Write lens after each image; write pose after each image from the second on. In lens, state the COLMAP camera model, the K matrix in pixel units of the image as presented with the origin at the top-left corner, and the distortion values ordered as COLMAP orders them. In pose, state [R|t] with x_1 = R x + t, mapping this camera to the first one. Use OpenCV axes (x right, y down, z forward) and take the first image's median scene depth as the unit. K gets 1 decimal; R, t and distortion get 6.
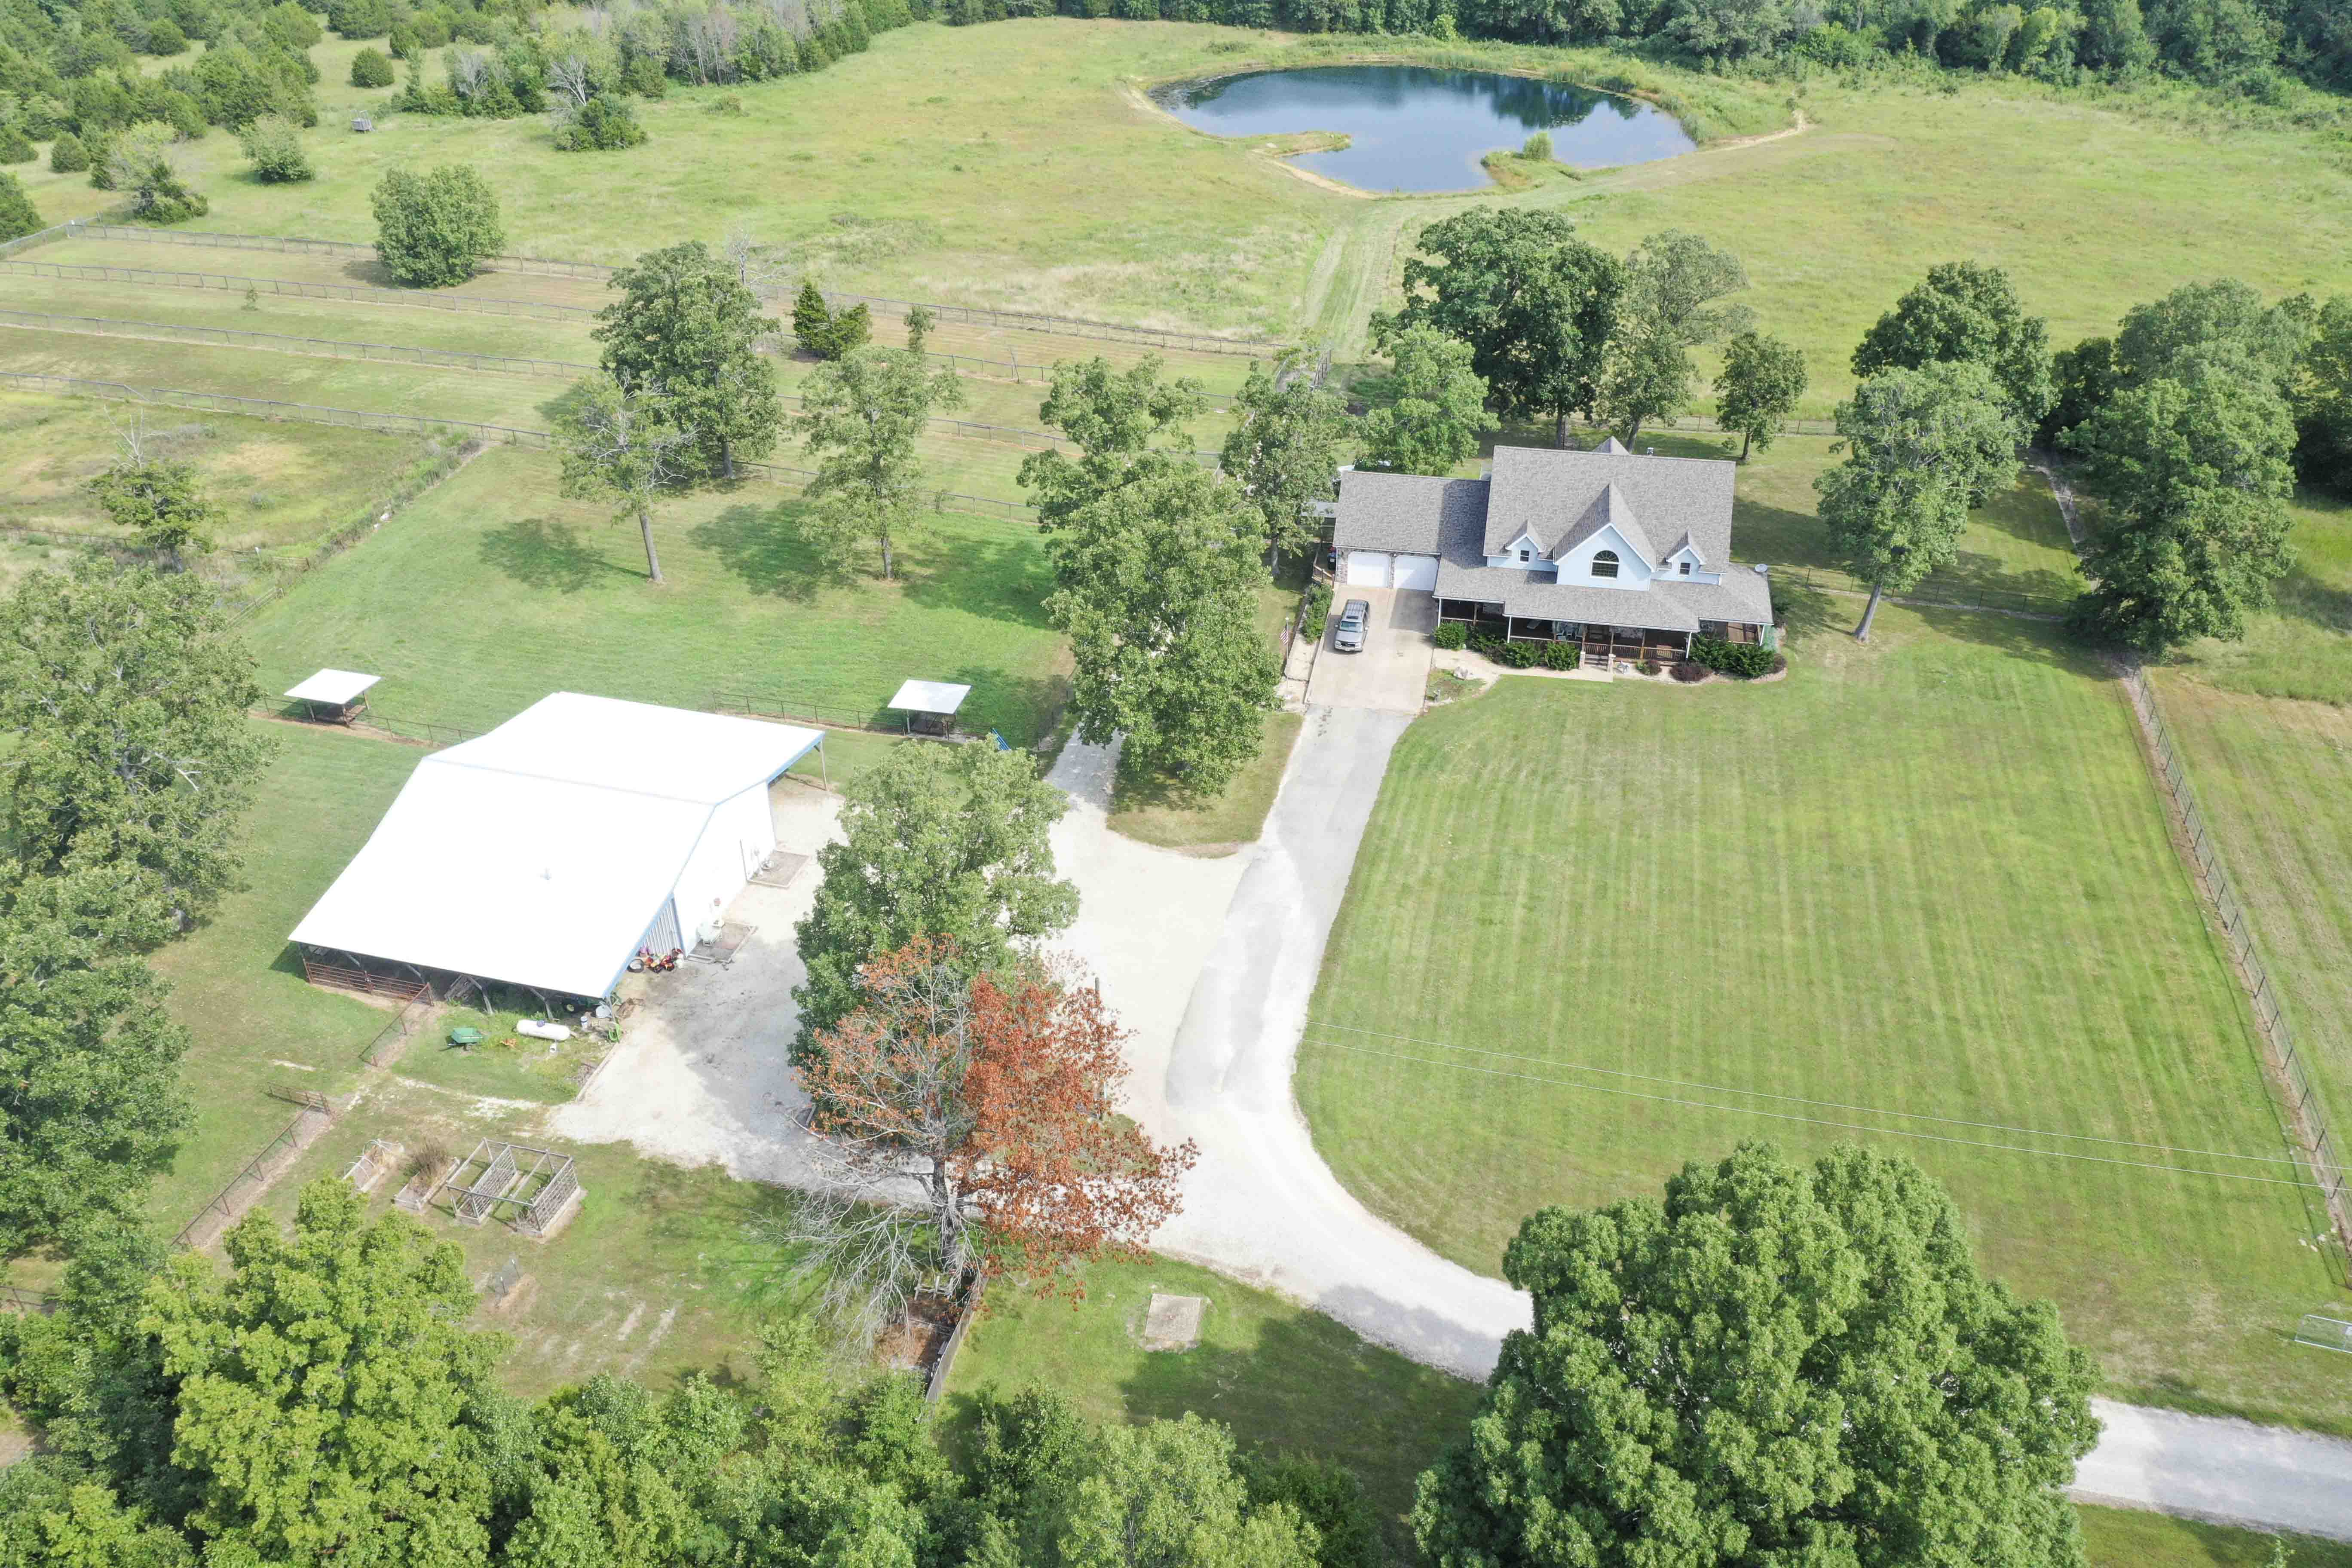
lens RADIAL K [[1881.2, 0, 1176.0], [0, 1881.2, 784.0], [0, 0, 1]] dist [0.006316, 0.001641]
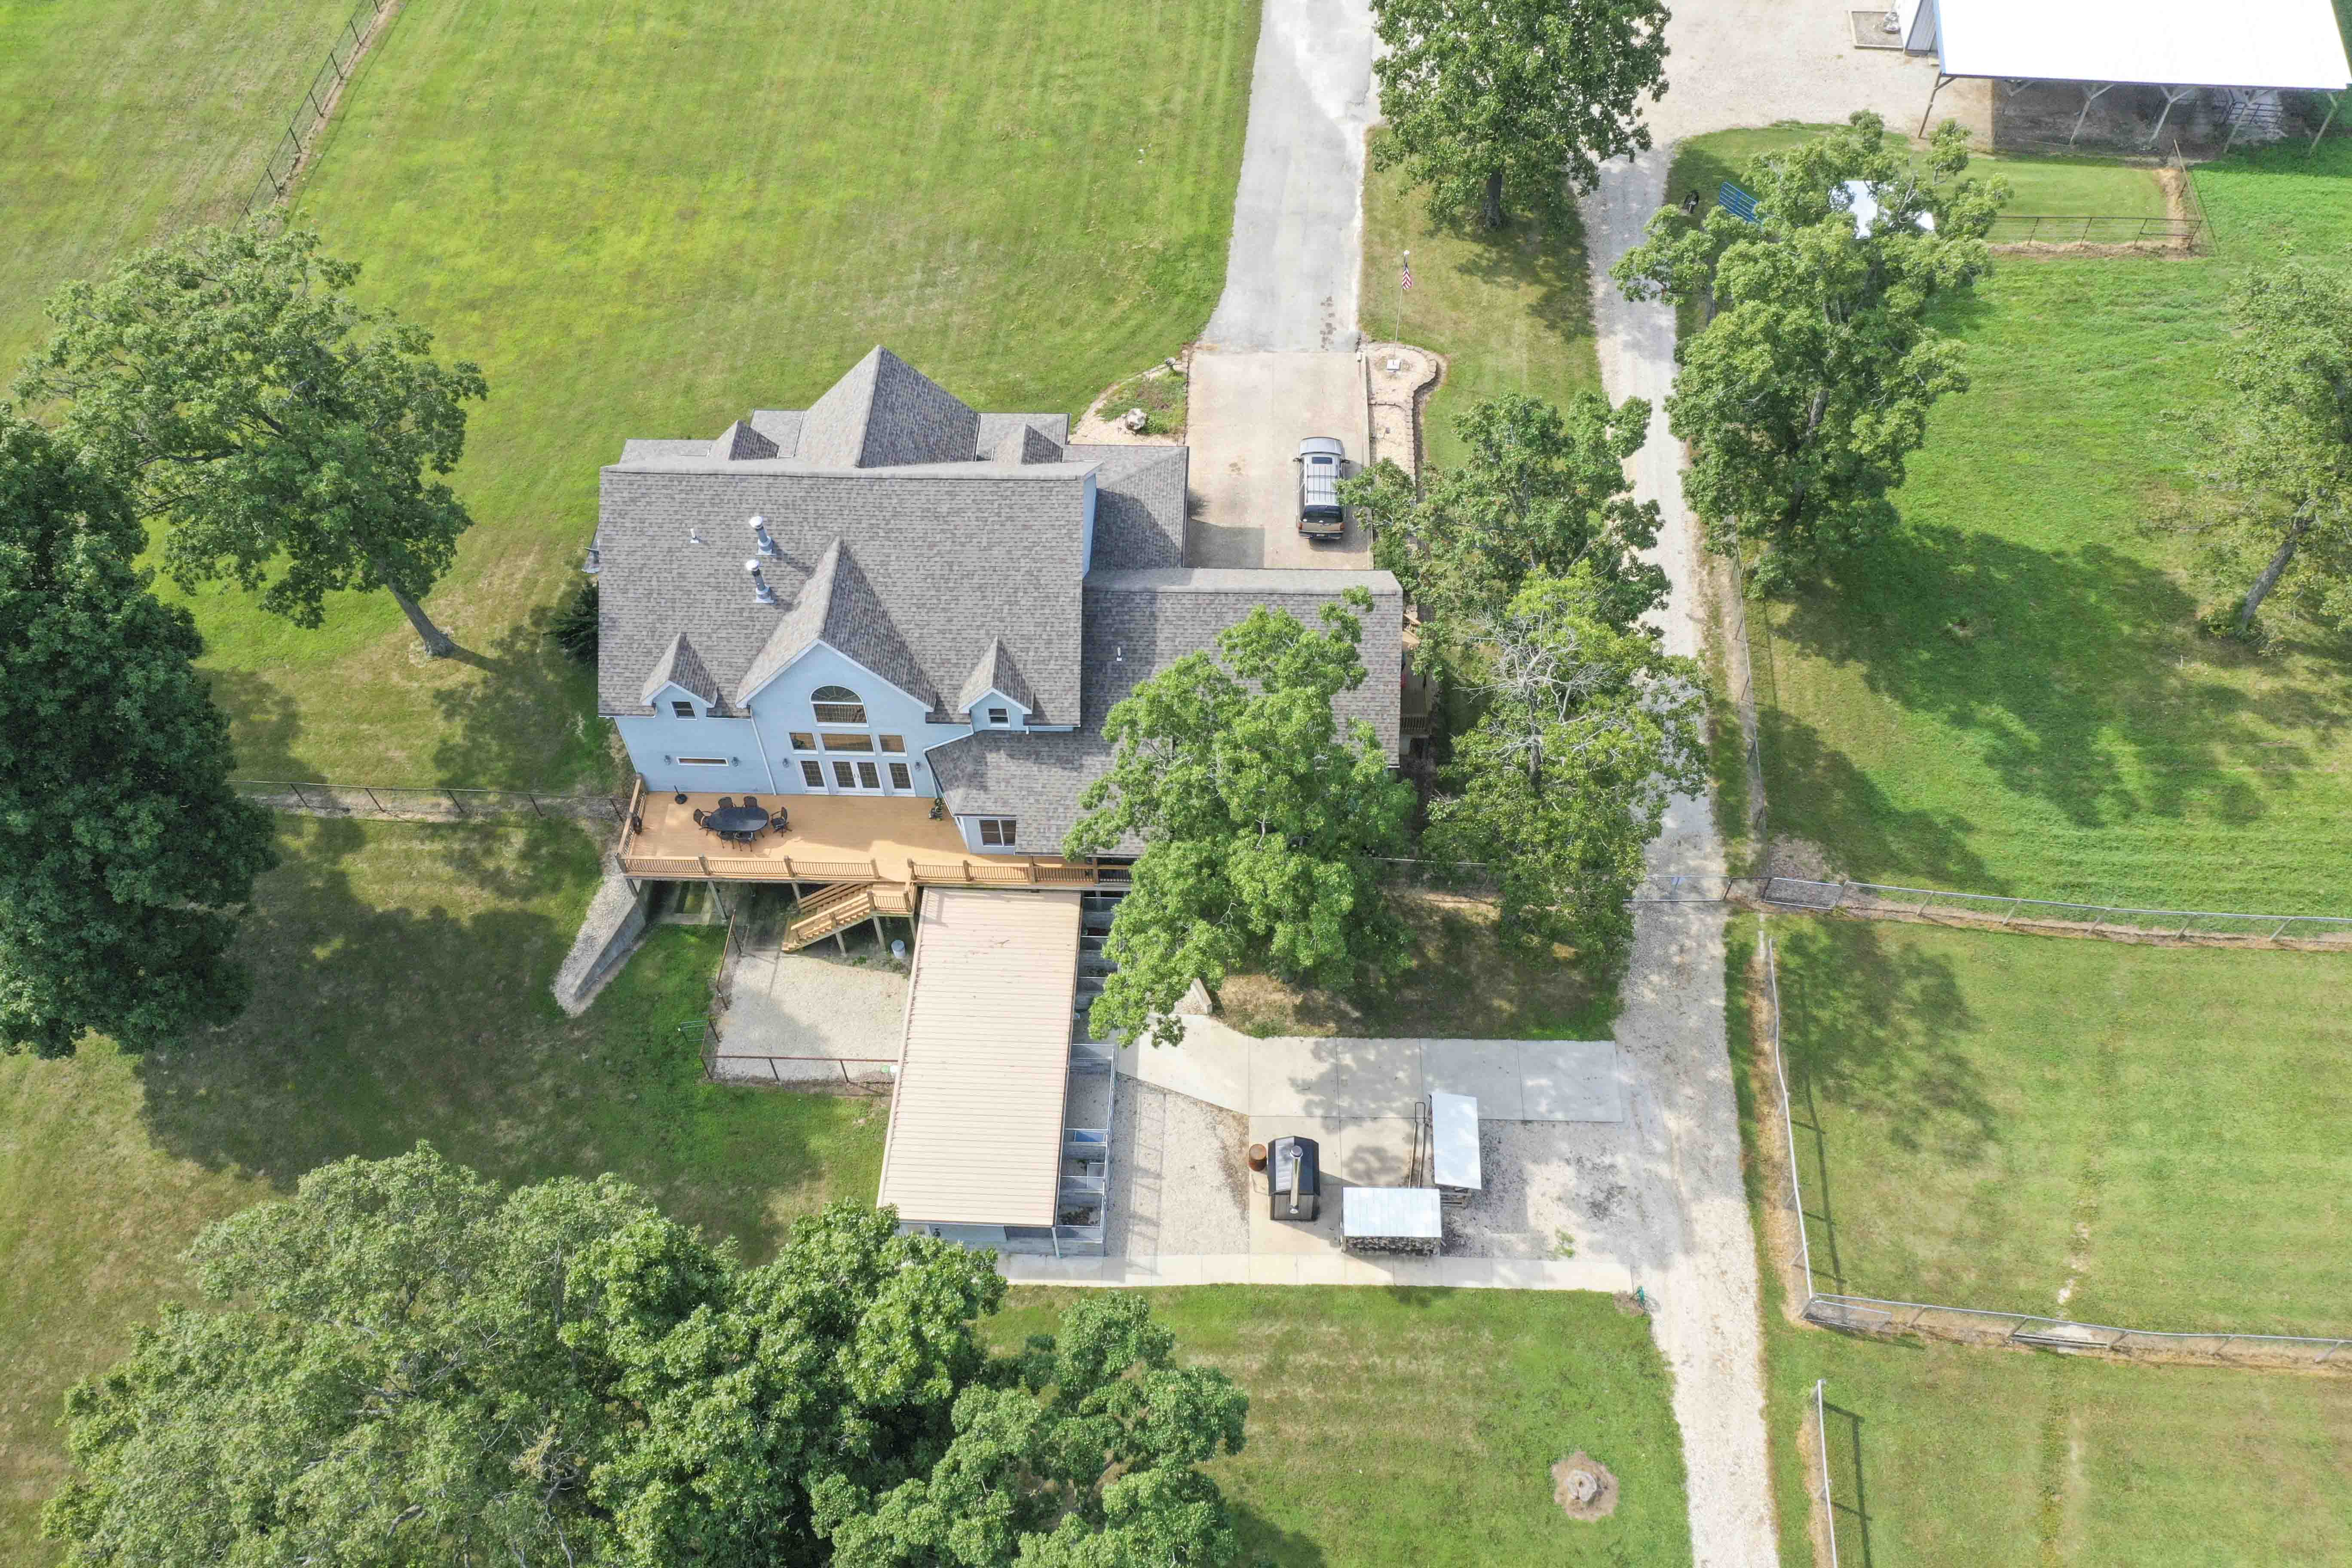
lens RADIAL K [[1863.4, 0, 1189.7], [0, 1863.4, 779.7], [0, 0, 1]] dist [0.001053, 0.003159]
pose [[-0.986688, 0.138659, -0.084971, 0.197881], [-0.073030, 0.089046, 0.993347, -0.653813], [0.145303, 0.986329, -0.077734, 1.136245]]
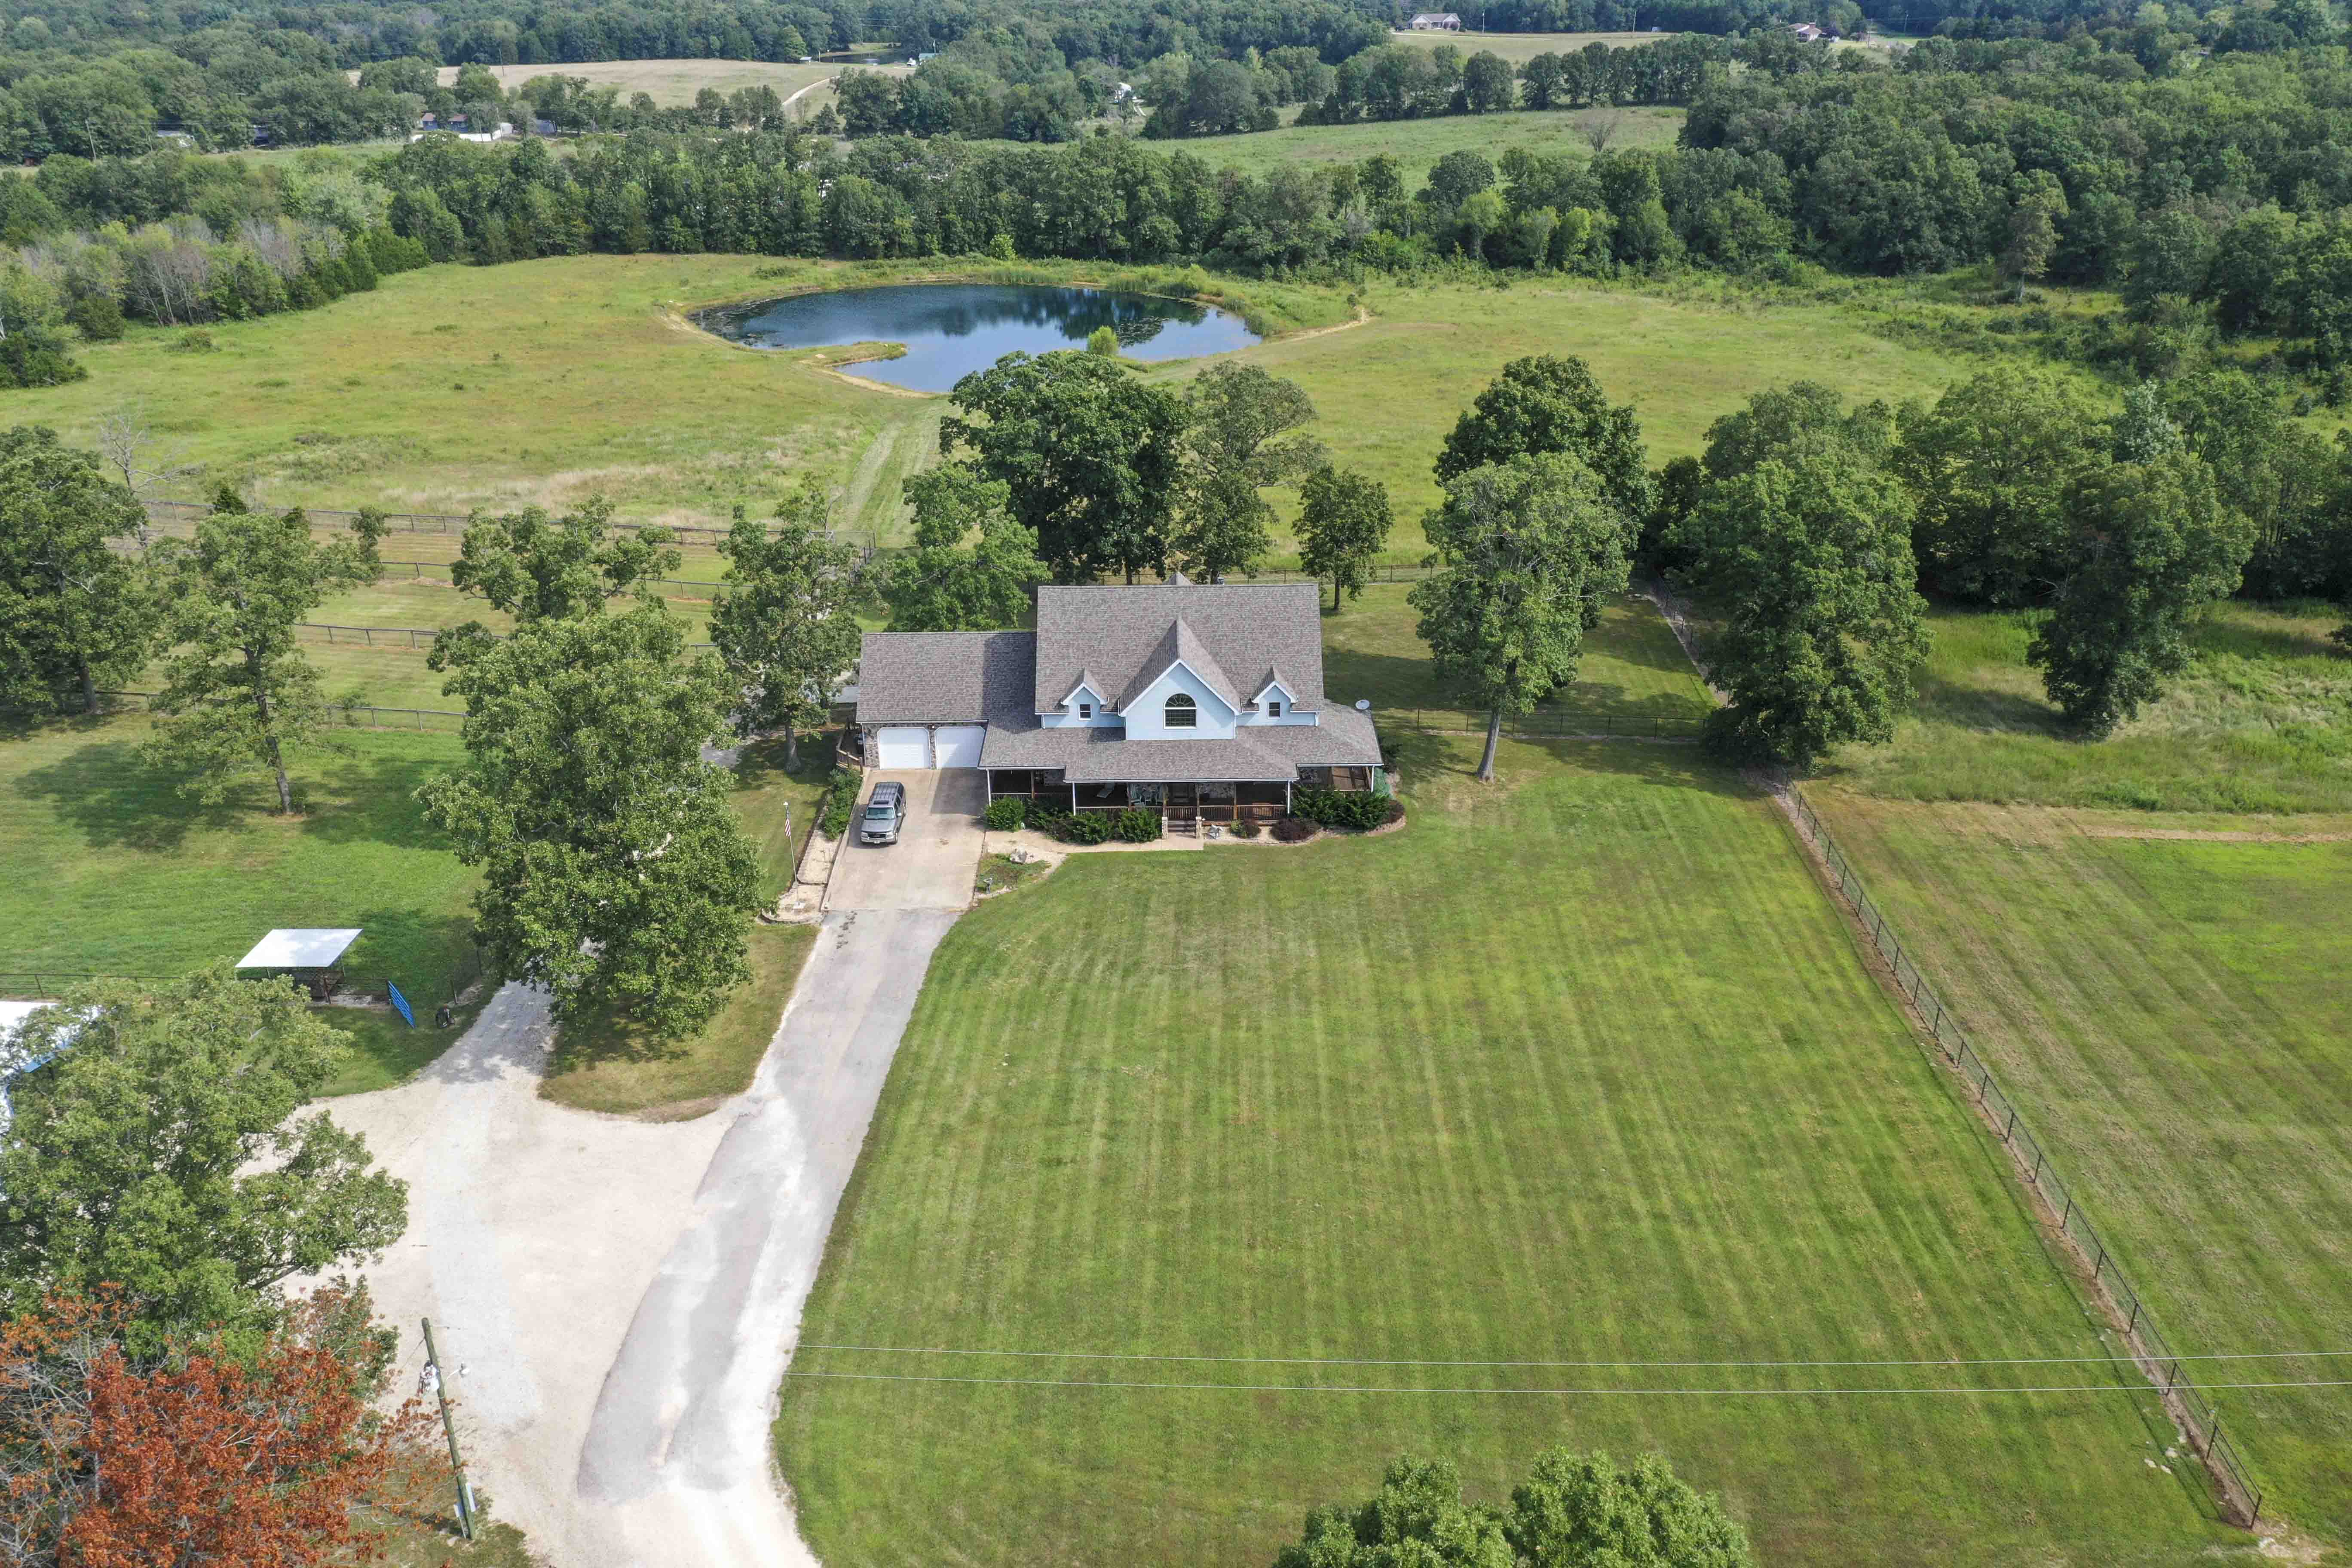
lens RADIAL K [[1879.3, 0, 1181.9], [0, 1879.3, 777.8], [0, 0, 1]] dist [0.006171, 0.001639]
pose [[0.978788, -0.082463, 0.187548, 0.069618], [0.108825, 0.984864, -0.134911, 0.023246], [-0.173584, 0.152459, 0.972947, 0.195271]]
